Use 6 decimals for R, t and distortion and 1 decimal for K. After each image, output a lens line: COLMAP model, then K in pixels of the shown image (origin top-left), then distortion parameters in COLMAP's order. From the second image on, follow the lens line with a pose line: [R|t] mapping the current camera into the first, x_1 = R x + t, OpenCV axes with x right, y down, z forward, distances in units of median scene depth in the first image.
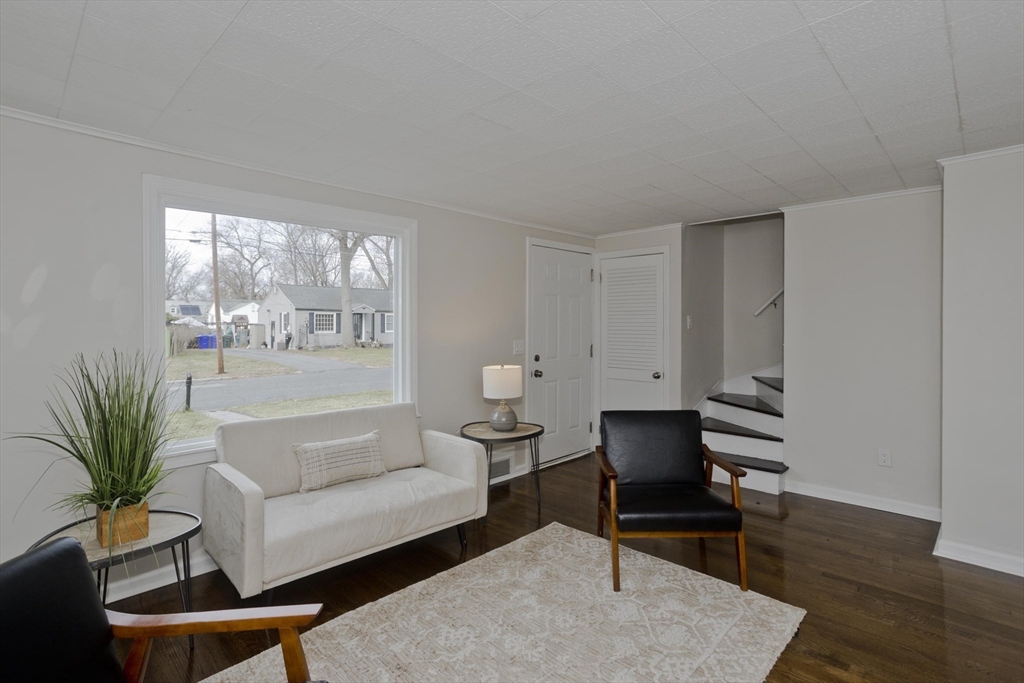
lens RADIAL K [[508.9, 0, 510.5], [0, 508.9, 326.2], [0, 0, 1]] dist [-0.002706, 0.000869]
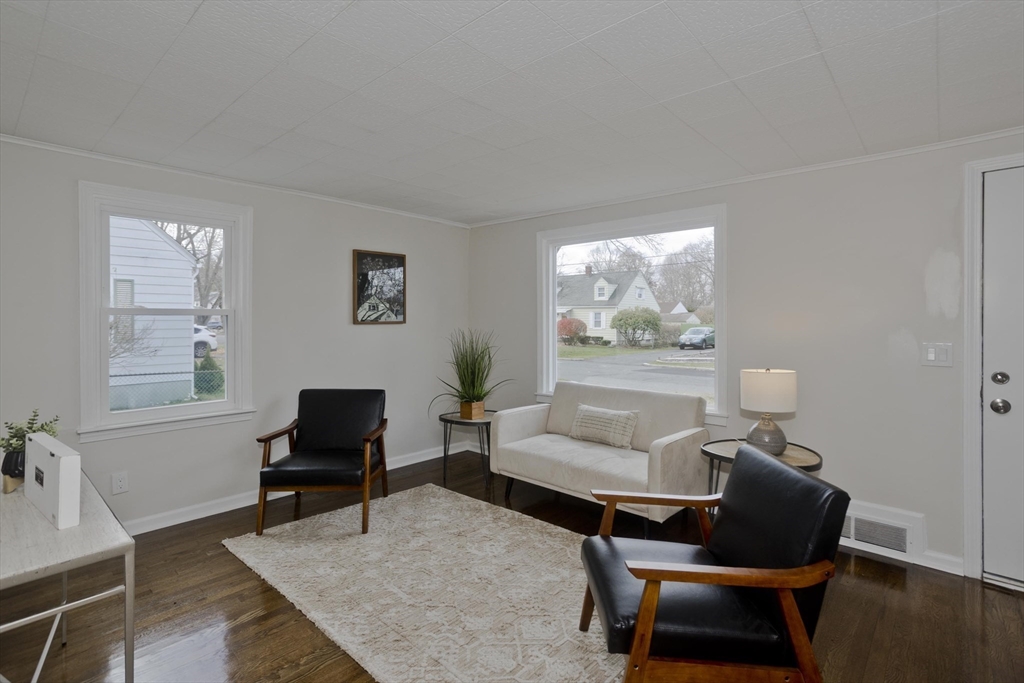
lens RADIAL K [[508.9, 0, 510.5], [0, 508.9, 326.2], [0, 0, 1]] dist [-0.002706, 0.000869]
pose [[0.014851, 0.006489, -0.999869, 1.042193], [-0.005227, 0.999966, 0.006412, 0.016170], [0.999876, 0.005131, 0.014885, 0.867994]]
